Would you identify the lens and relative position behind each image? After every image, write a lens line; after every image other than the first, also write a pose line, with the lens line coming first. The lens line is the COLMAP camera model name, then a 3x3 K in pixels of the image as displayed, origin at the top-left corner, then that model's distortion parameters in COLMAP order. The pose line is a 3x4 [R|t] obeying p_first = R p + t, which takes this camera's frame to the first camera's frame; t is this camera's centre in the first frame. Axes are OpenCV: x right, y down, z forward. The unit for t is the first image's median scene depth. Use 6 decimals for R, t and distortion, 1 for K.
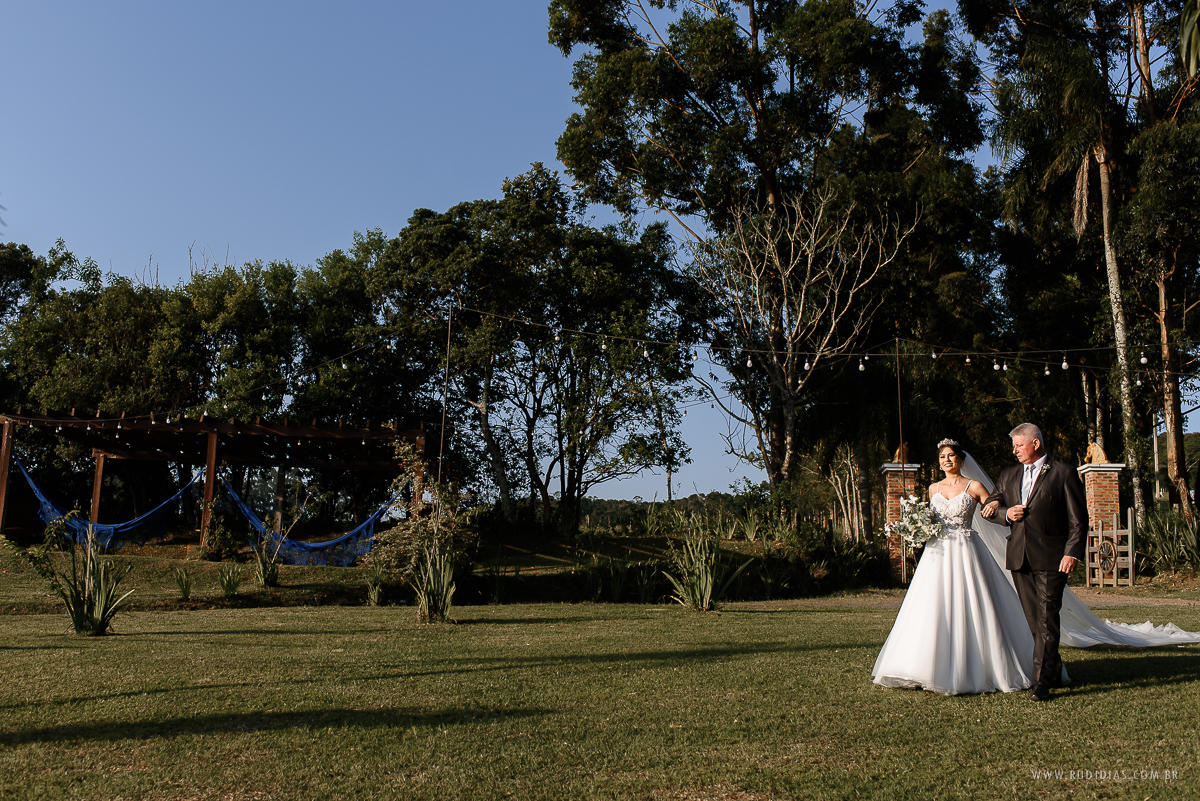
lens RADIAL K [[1317.9, 0, 600.0], [0, 1317.9, 400.5], [0, 0, 1]] dist [-0.043295, 0.051241]
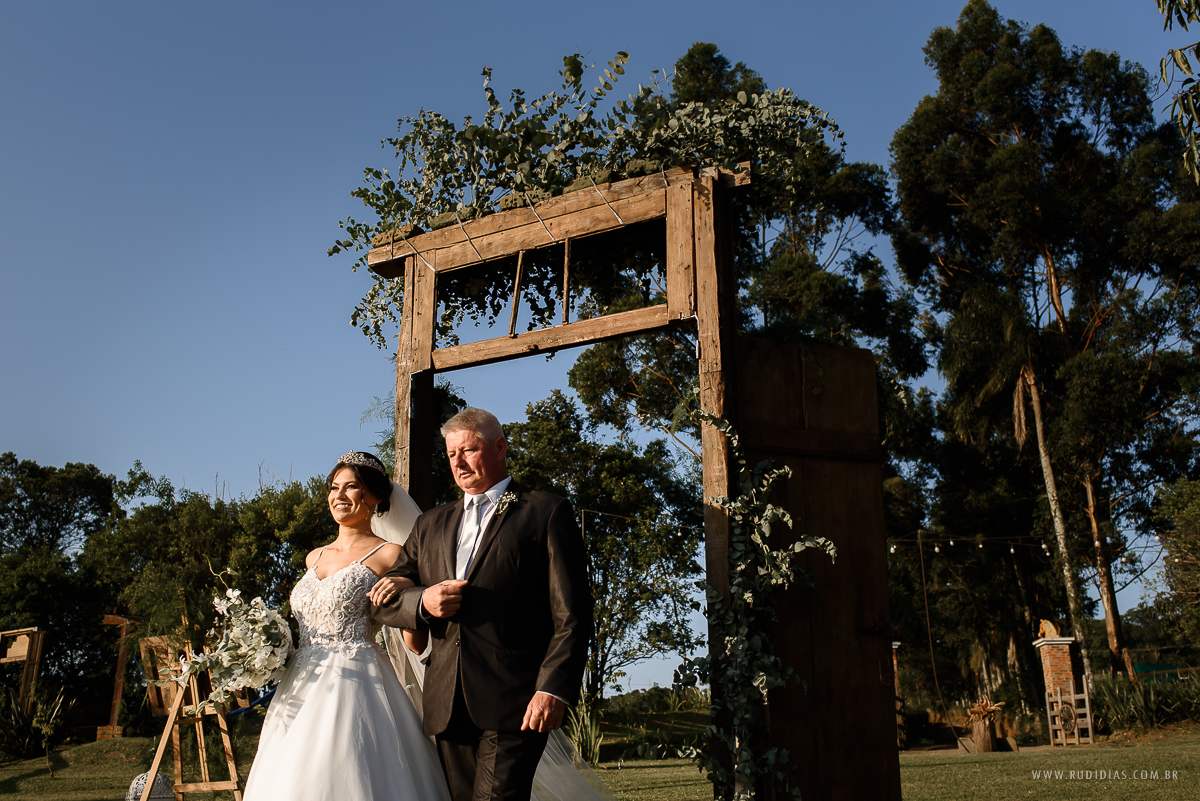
lens RADIAL K [[1238.1, 0, 600.0], [0, 1238.1, 400.5], [0, 0, 1]] dist [0.005541, -0.003531]
pose [[0.997426, -0.011324, 0.070802, -0.095525], [0.022698, 0.986534, -0.161976, 0.008708], [-0.068015, 0.163166, 0.984251, -0.094020]]
